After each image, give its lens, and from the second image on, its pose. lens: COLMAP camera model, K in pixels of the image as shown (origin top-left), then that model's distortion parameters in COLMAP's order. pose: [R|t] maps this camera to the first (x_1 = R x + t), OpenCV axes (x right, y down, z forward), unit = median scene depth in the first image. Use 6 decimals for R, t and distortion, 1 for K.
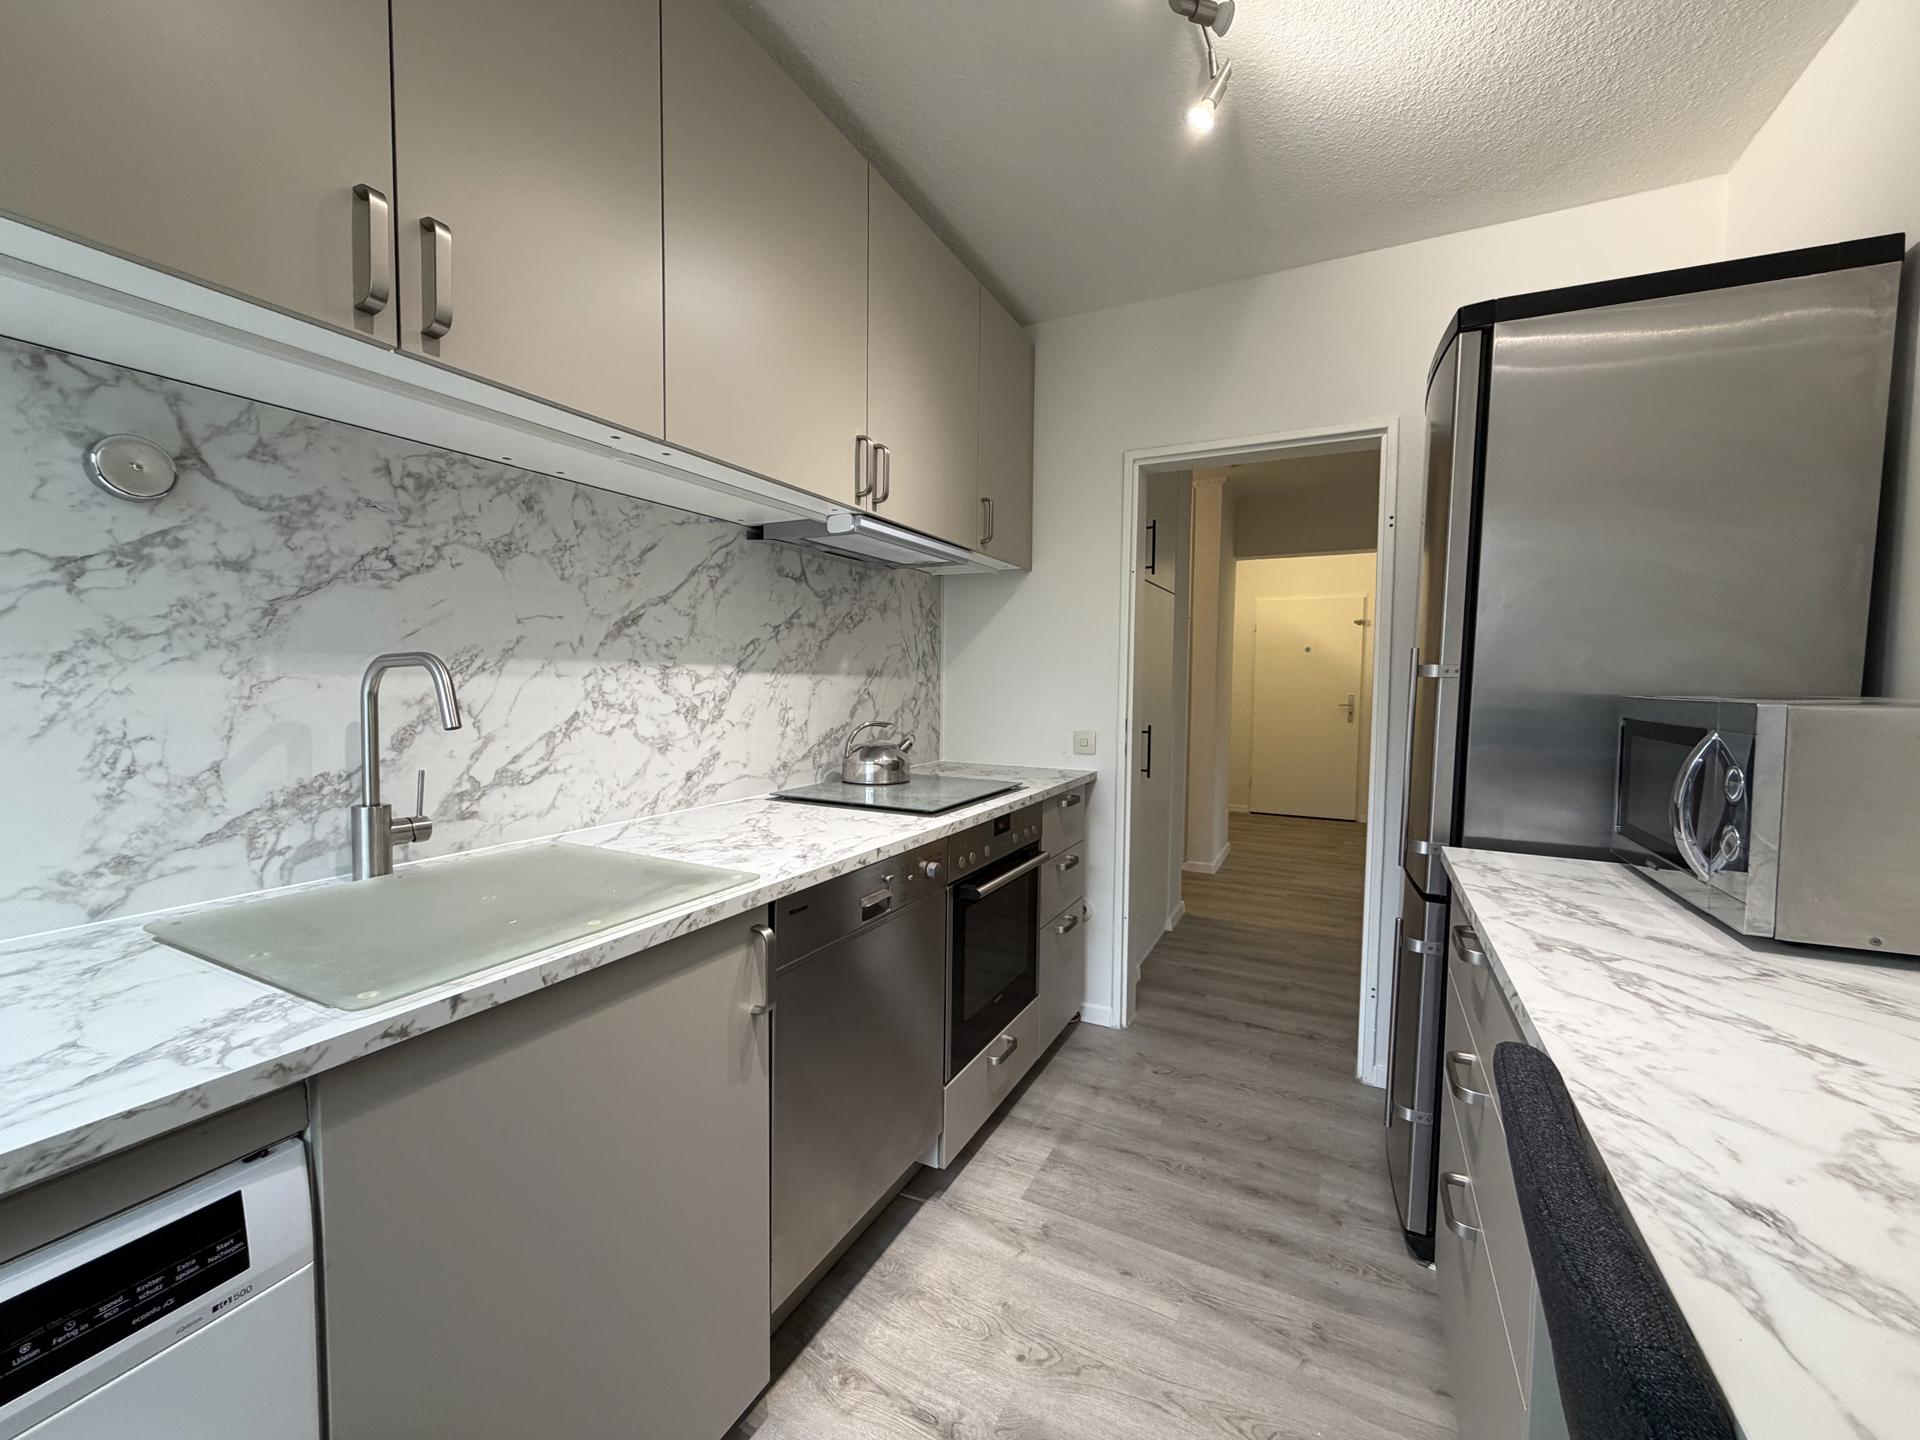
lens RADIAL K [[764.9, 0, 960.1], [0, 764.9, 719.7], [0, 0, 1]] dist [0.002193, 0.000194]
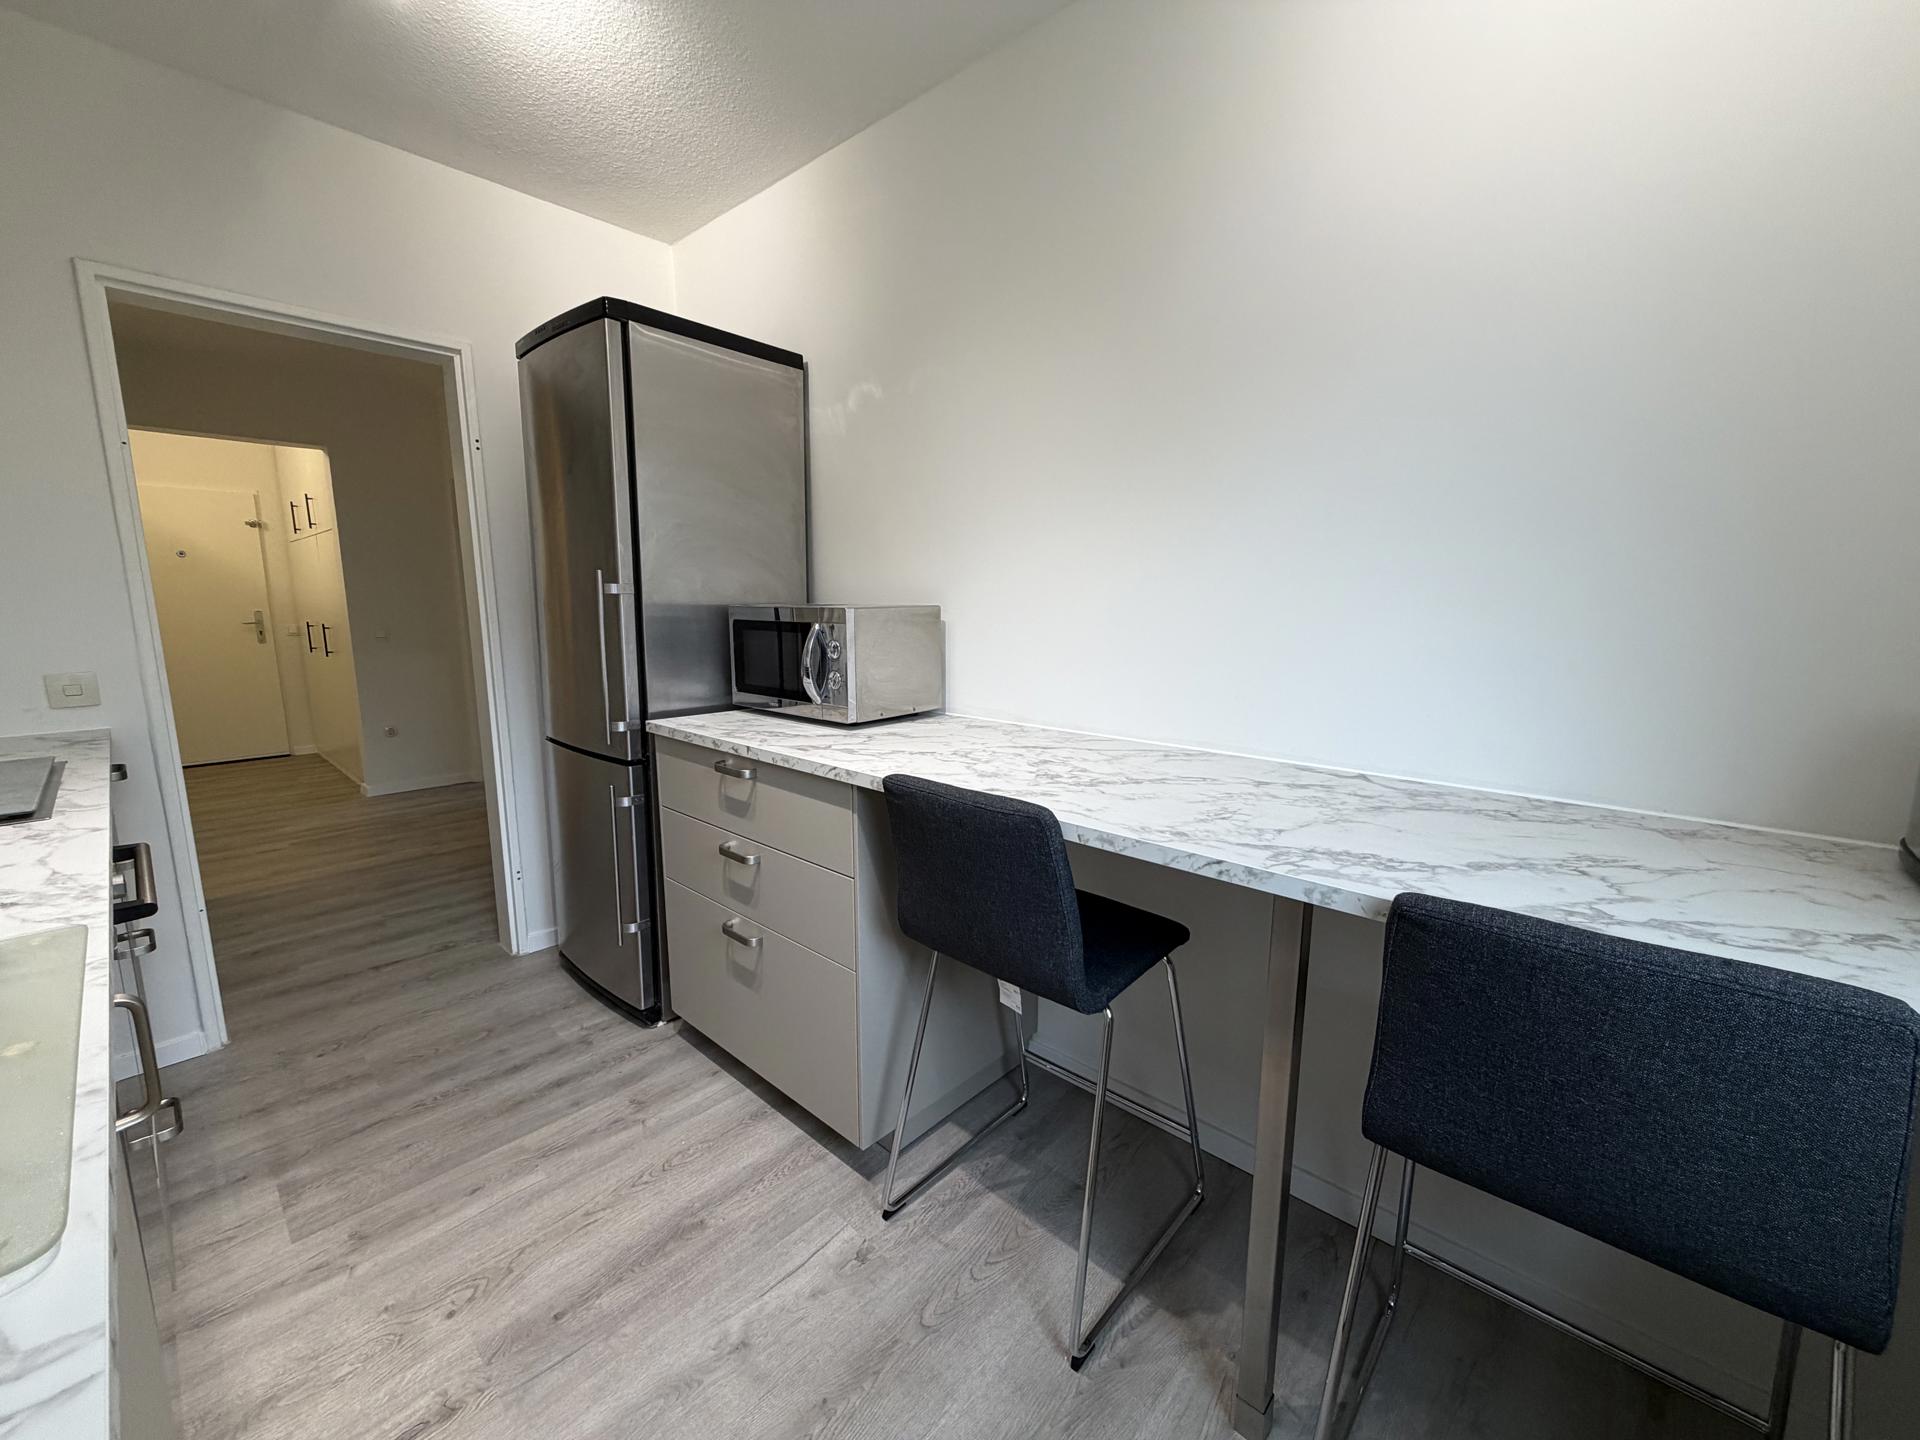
lens RADIAL K [[764.9, 0, 950.4], [0, 764.9, 719.4], [0, 0, 1]] dist [0.002193, 0.000194]
pose [[0.267765, -0.161074, 0.949925, -0.413673], [0.051769, 0.986908, 0.152753, -0.013005], [-0.962093, 0.008275, 0.272598, 0.098735]]
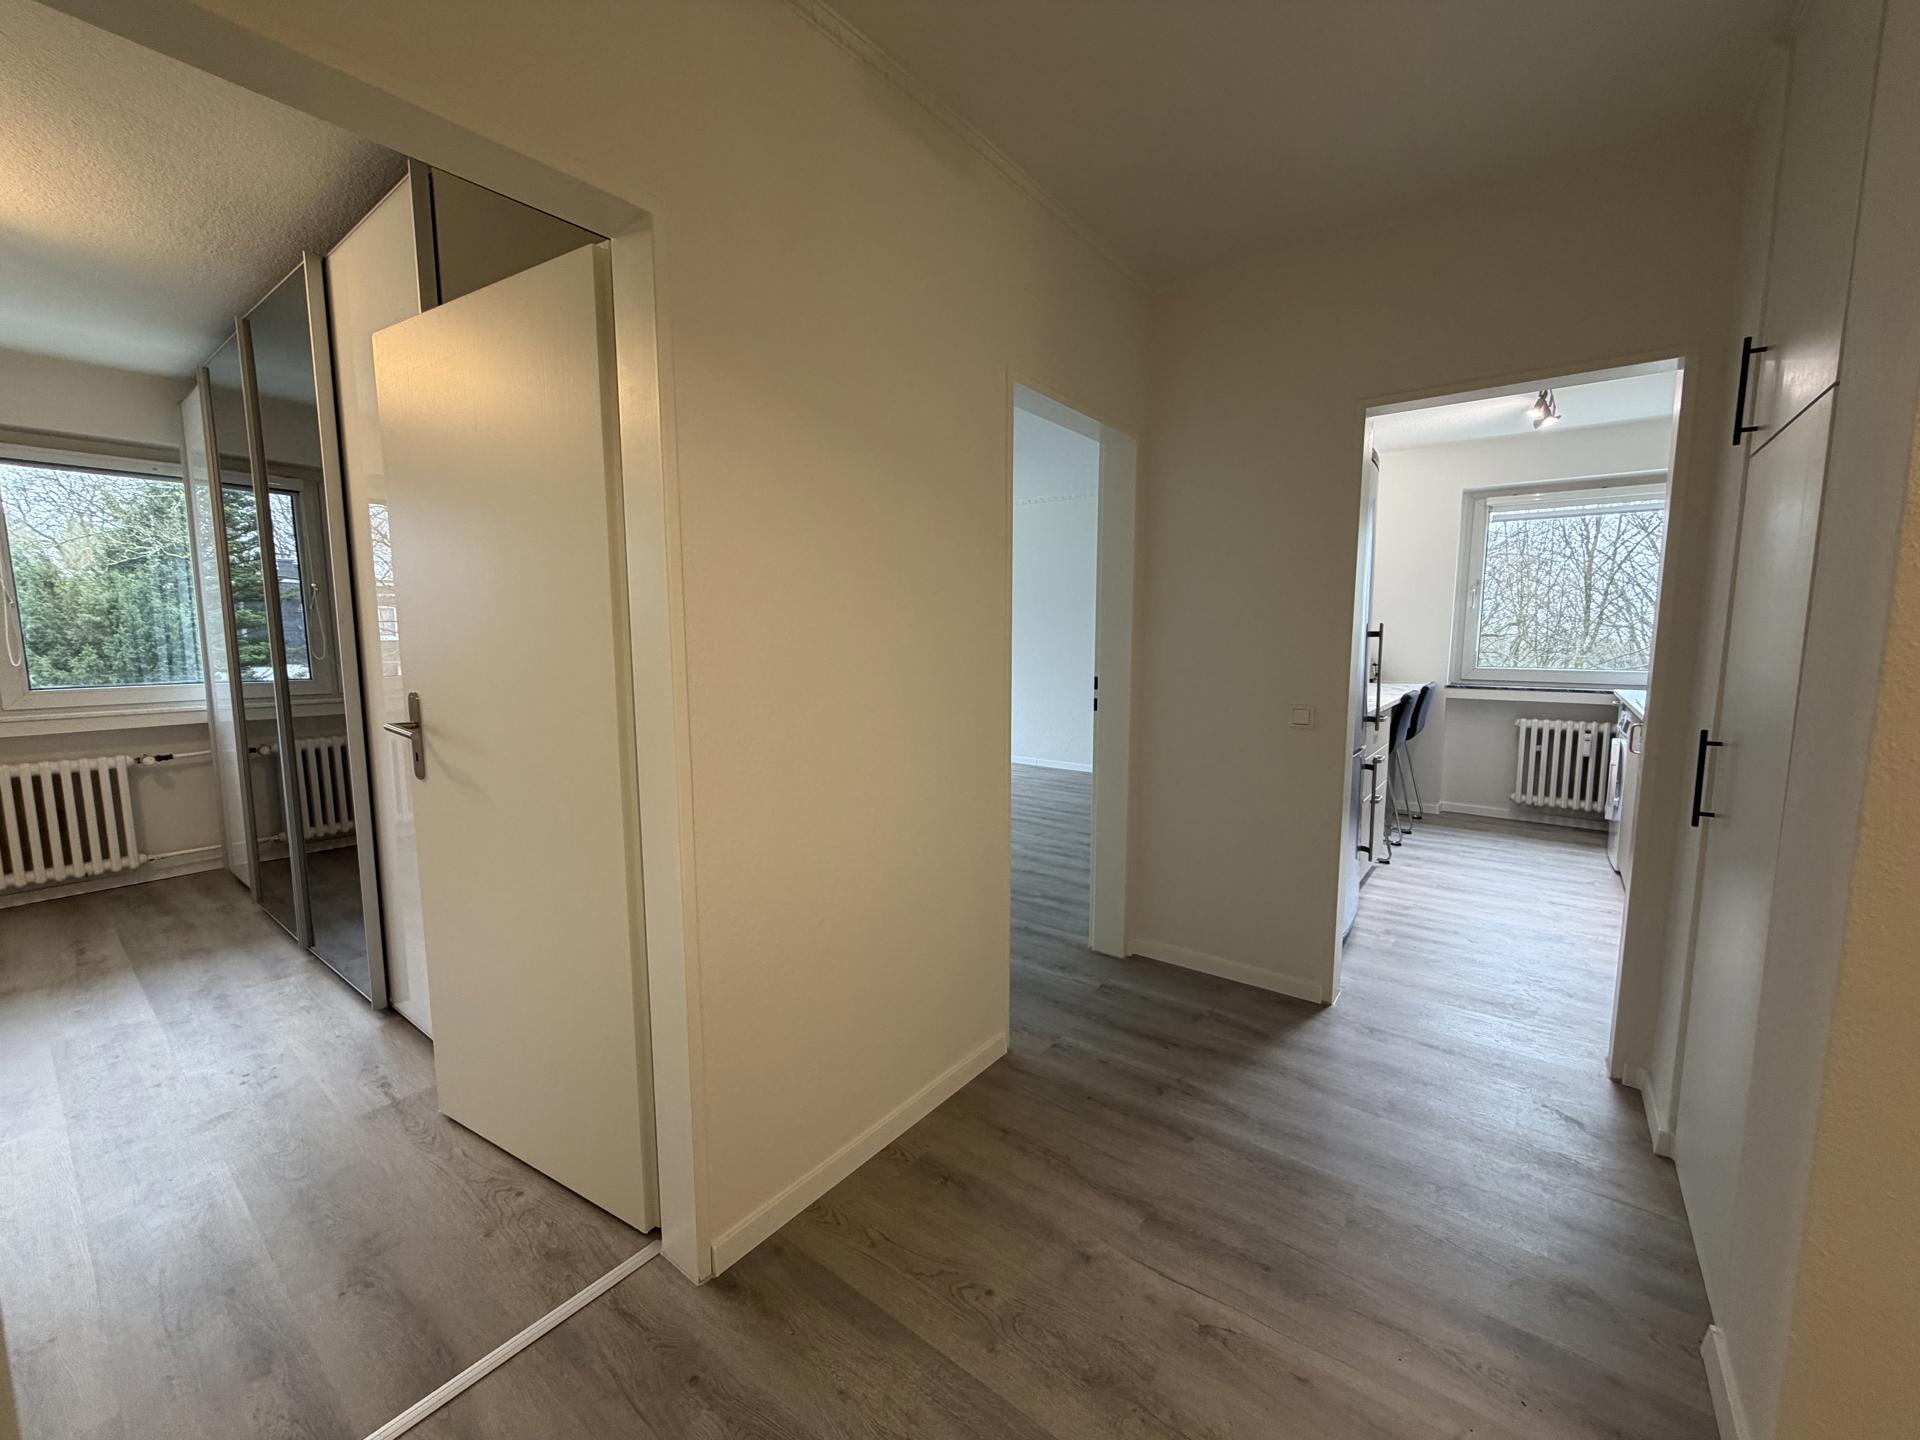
lens RADIAL K [[764.9, 0, 952.9], [0, 764.9, 720.5], [0, 0, 1]] dist [0.002193, 0.000194]
pose [[-0.983460, -0.028273, 0.178904, 1.165681], [0.002454, 0.985571, 0.169246, -0.161669], [-0.181107, 0.166886, -0.969200, 2.794936]]
